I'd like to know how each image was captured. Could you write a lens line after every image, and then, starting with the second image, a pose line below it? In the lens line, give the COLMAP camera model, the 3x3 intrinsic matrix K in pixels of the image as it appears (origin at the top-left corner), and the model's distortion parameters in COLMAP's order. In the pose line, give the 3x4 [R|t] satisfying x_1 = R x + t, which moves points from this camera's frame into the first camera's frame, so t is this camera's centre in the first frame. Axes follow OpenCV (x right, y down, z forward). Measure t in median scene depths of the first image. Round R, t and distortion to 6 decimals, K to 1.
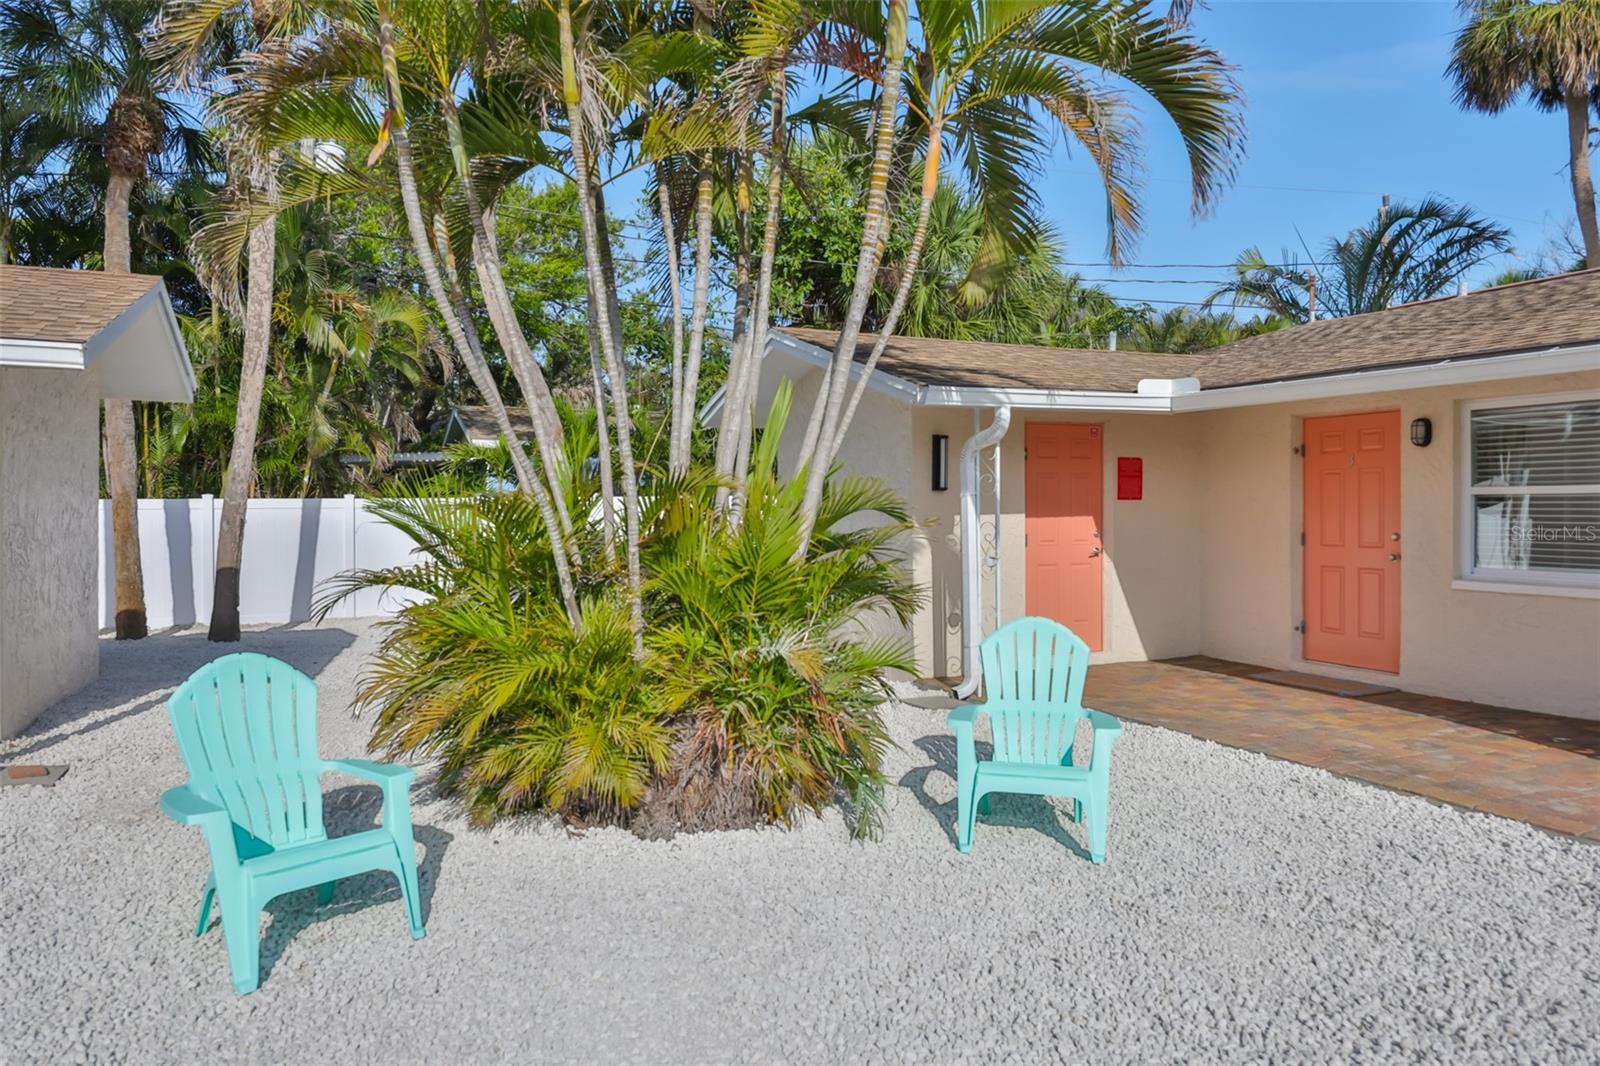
lens RADIAL K [[1085.3, 0, 802.8], [0, 1085.3, 515.8], [0, 0, 1]] dist [-0.002026, -0.002035]
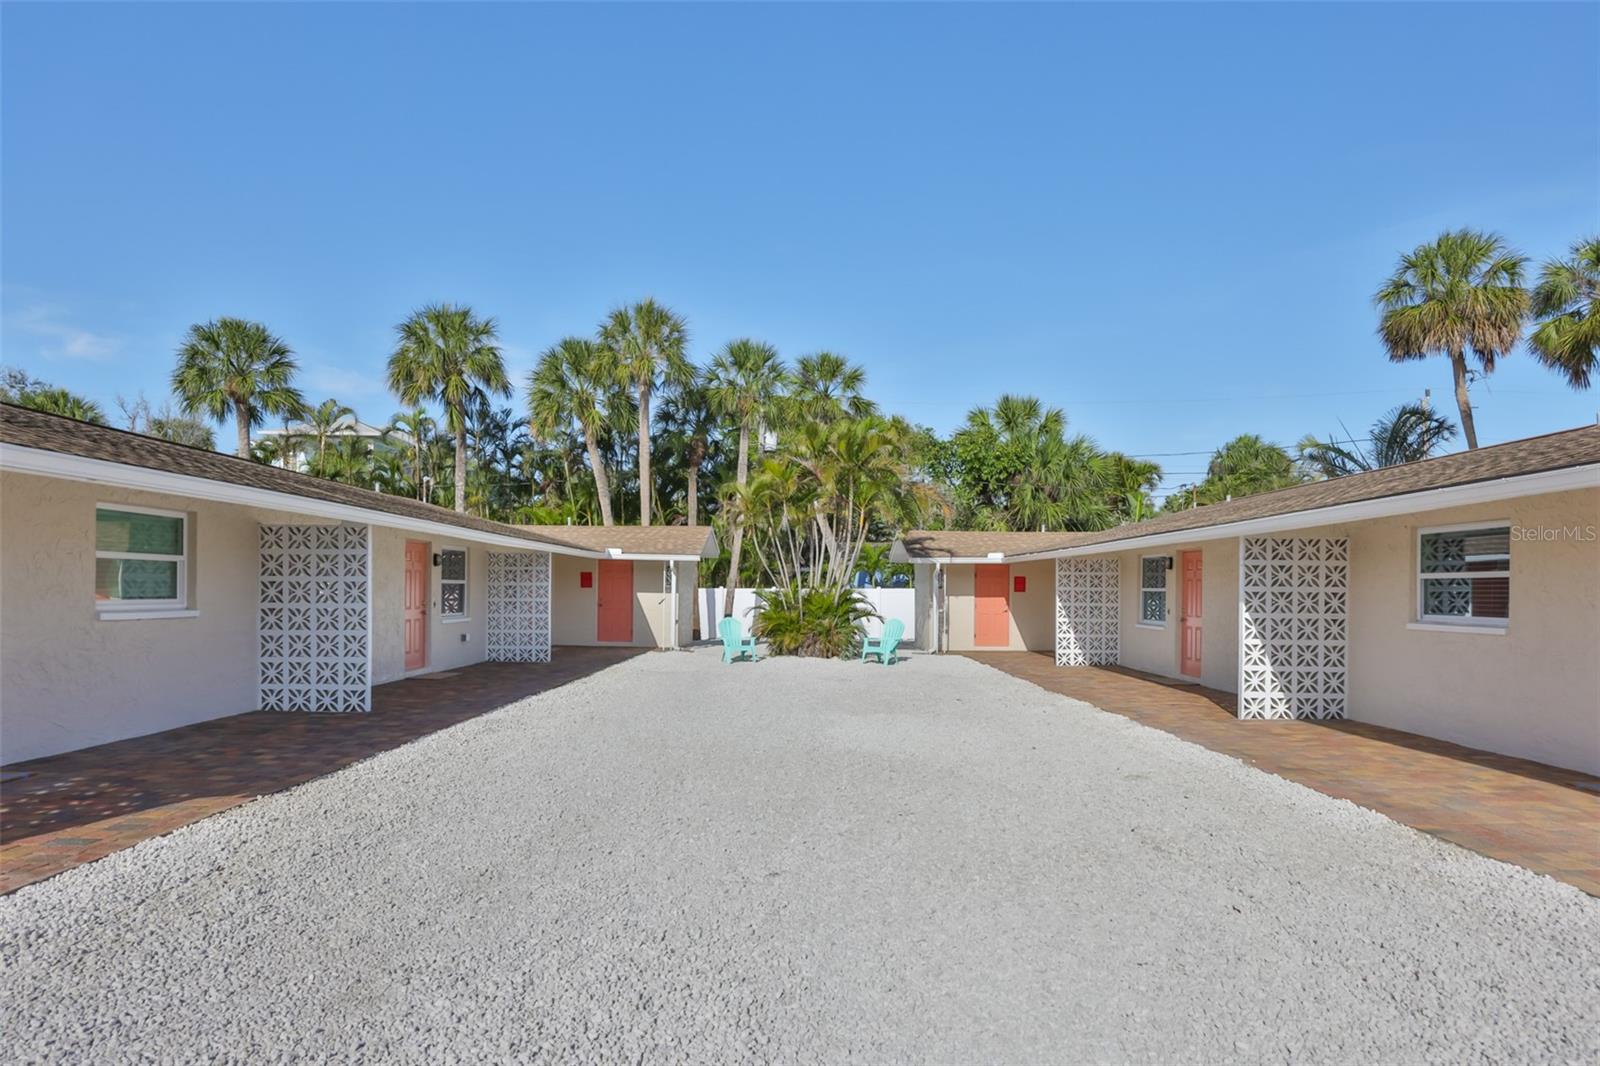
lens RADIAL K [[952.0, 0, 815.6], [0, 952.0, 584.5], [0, 0, 1]] dist [-0.009417, -0.002817]
pose [[0.922031, 0.007433, -0.387046, 0.760413], [-0.015465, 0.999725, -0.017643, 0.016507], [0.386808, 0.022253, 0.921892, -1.426947]]
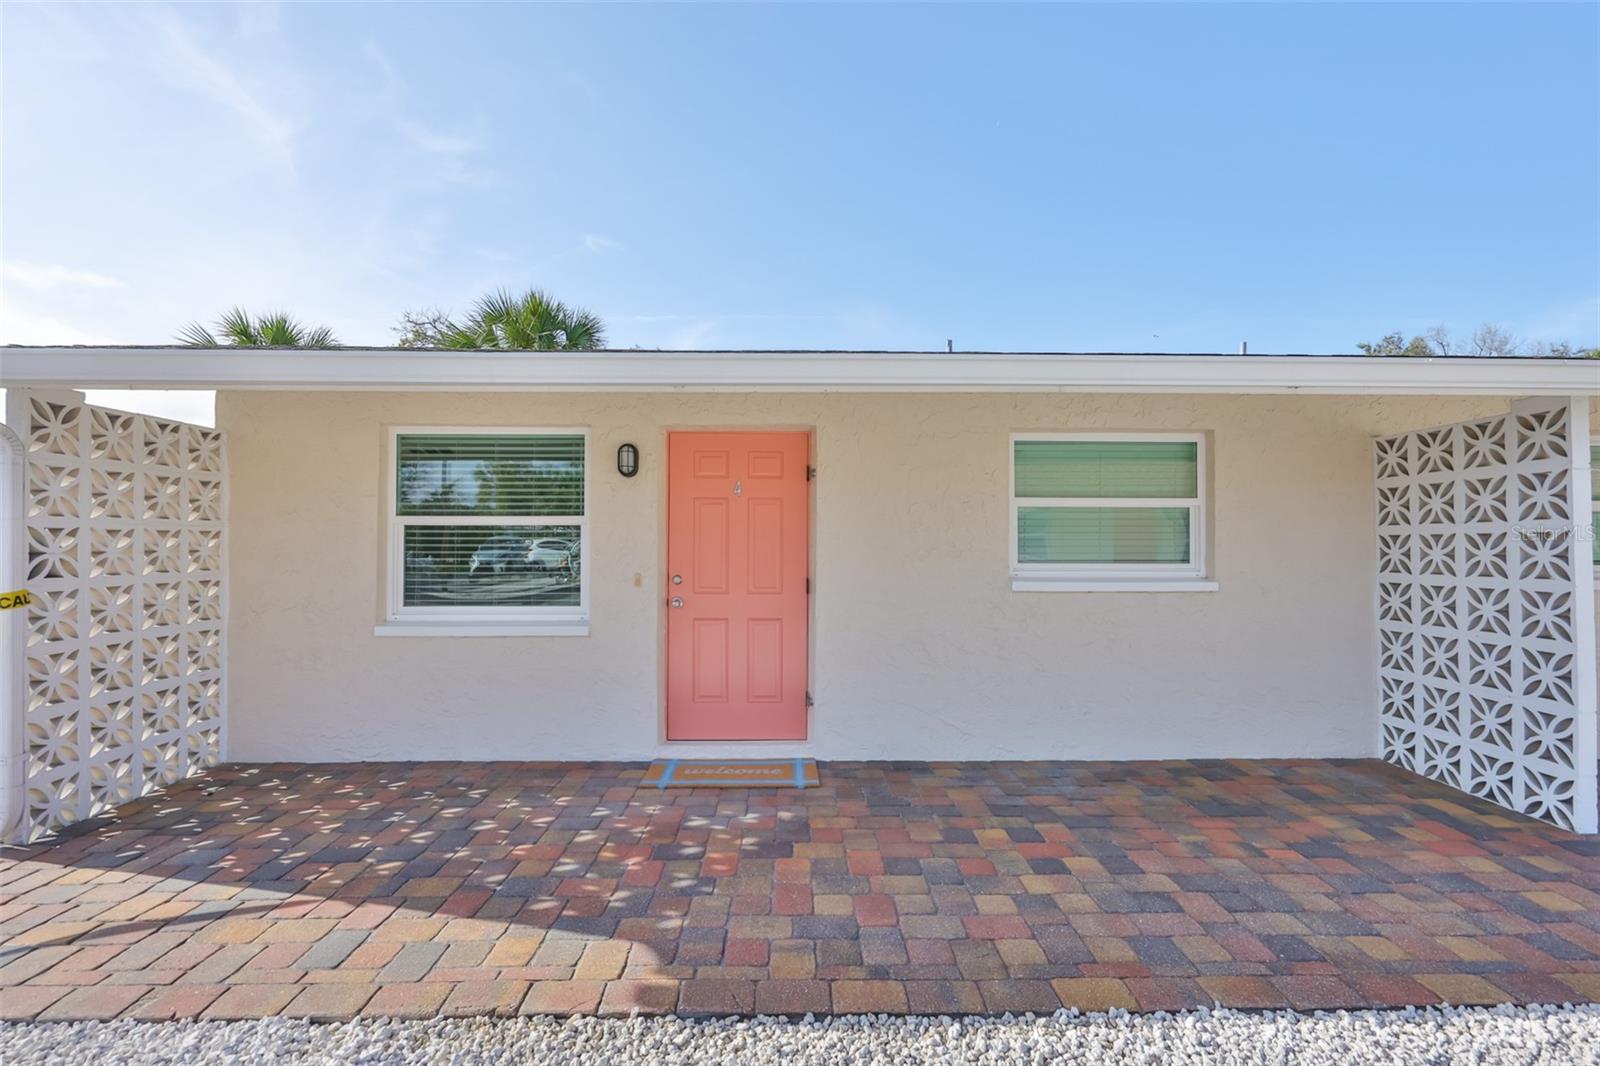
lens RADIAL K [[747.0, 0, 794.5], [0, 747.0, 530.6], [0, 0, 1]] dist [0.000146, 0.000211]
pose [[-0.371958, -0.014344, -0.928139, 0.331600], [-0.013321, 0.999860, -0.010114, 0.010099], [0.928154, 0.008602, -0.372097, -0.807993]]
